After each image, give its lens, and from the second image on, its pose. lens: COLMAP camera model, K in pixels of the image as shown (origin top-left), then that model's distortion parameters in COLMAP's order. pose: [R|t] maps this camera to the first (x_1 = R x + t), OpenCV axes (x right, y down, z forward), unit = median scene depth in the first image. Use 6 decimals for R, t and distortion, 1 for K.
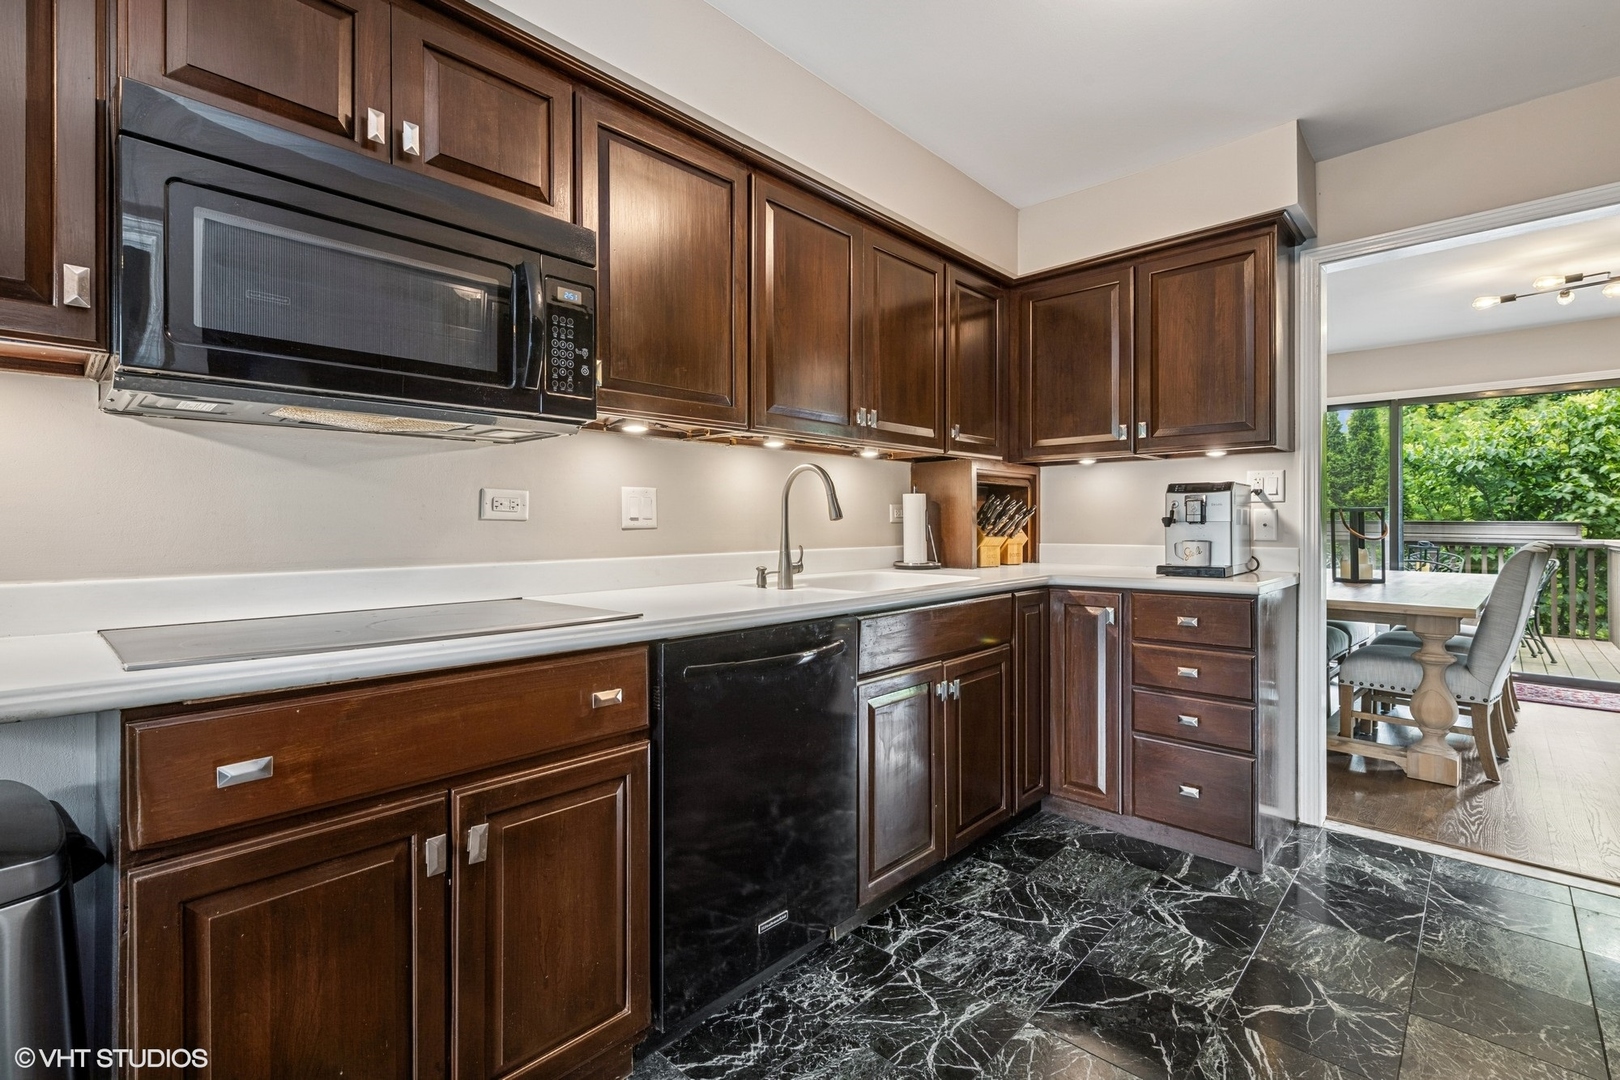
lens RADIAL K [[724.4, 0, 808.0], [0, 724.4, 507.3], [0, 0, 1]] dist [-0.002641, -0.000016]
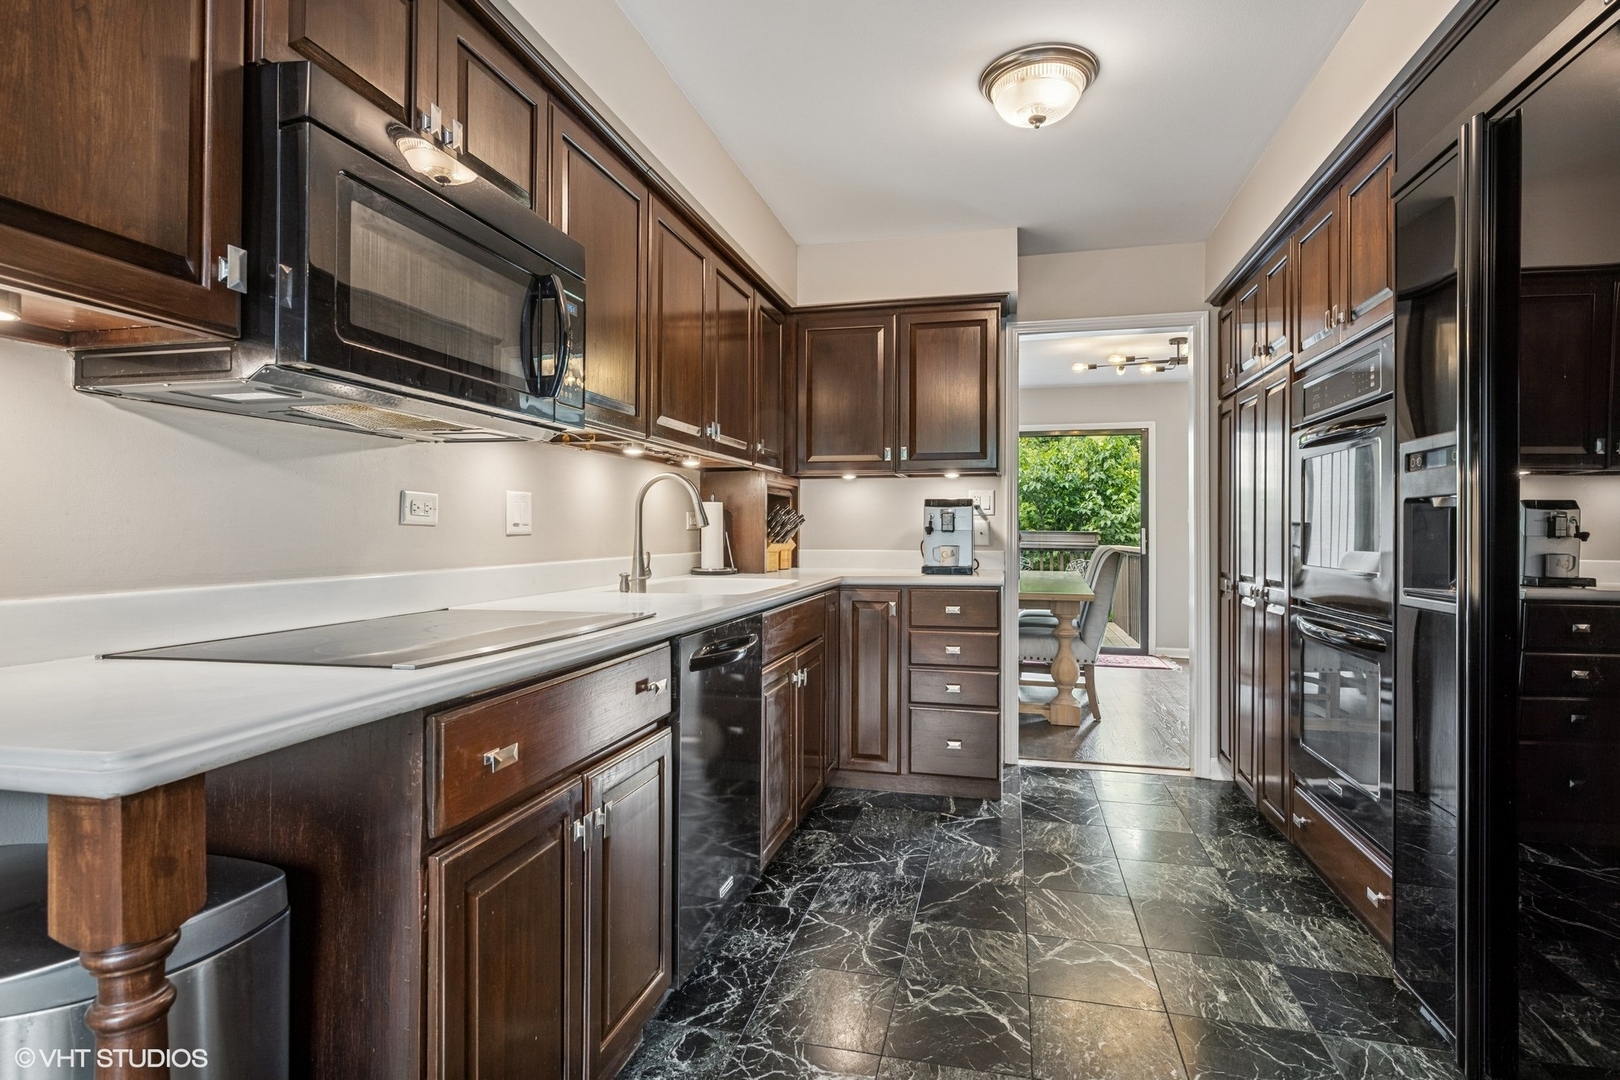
lens RADIAL K [[829.0, 0, 804.9], [0, 829.0, 498.5], [0, 0, 1]] dist [-0.004860, -0.000124]
pose [[0.868515, 0.023851, 0.495088, -0.359631], [-0.015297, 0.999656, -0.021324, -0.000764], [-0.495426, 0.010947, 0.868581, -0.108393]]
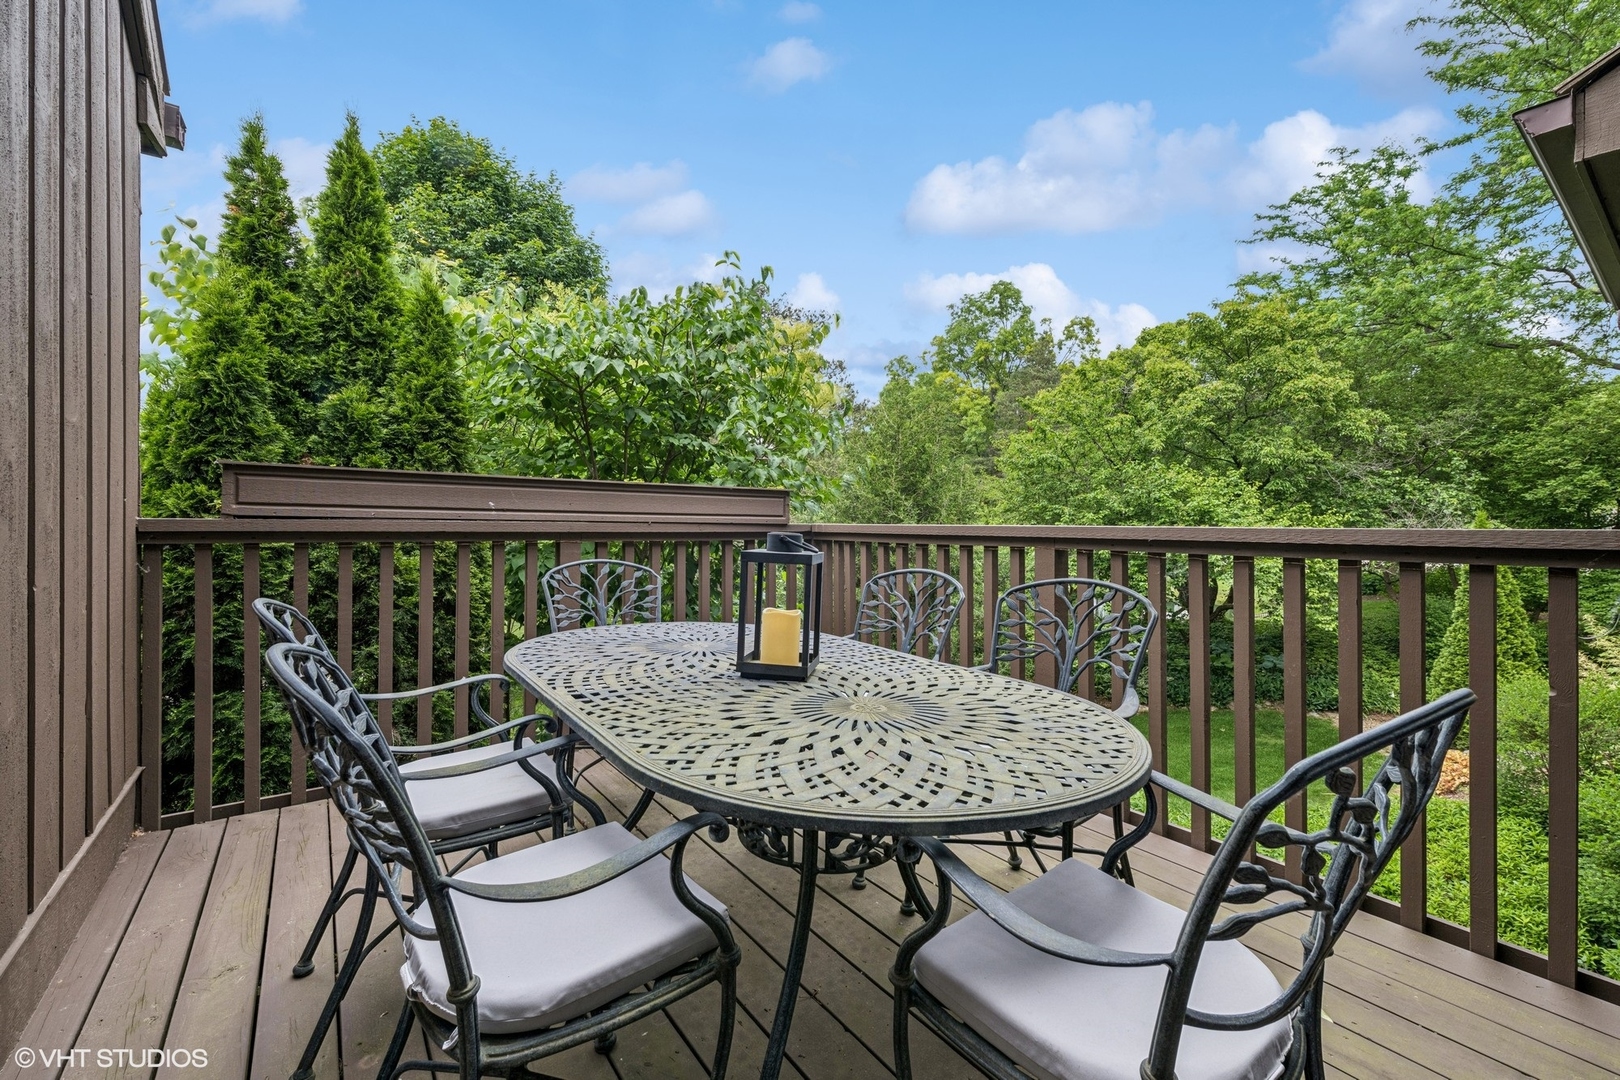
lens RADIAL K [[662.6, 0, 801.3], [0, 662.6, 527.1], [0, 0, 1]] dist [-0.008496, 0.000251]
pose [[0.183291, -0.010059, 0.983007, 1.639143], [-0.020408, 0.999693, 0.014035, 0.102537], [-0.982847, -0.022634, 0.183029, 2.444625]]
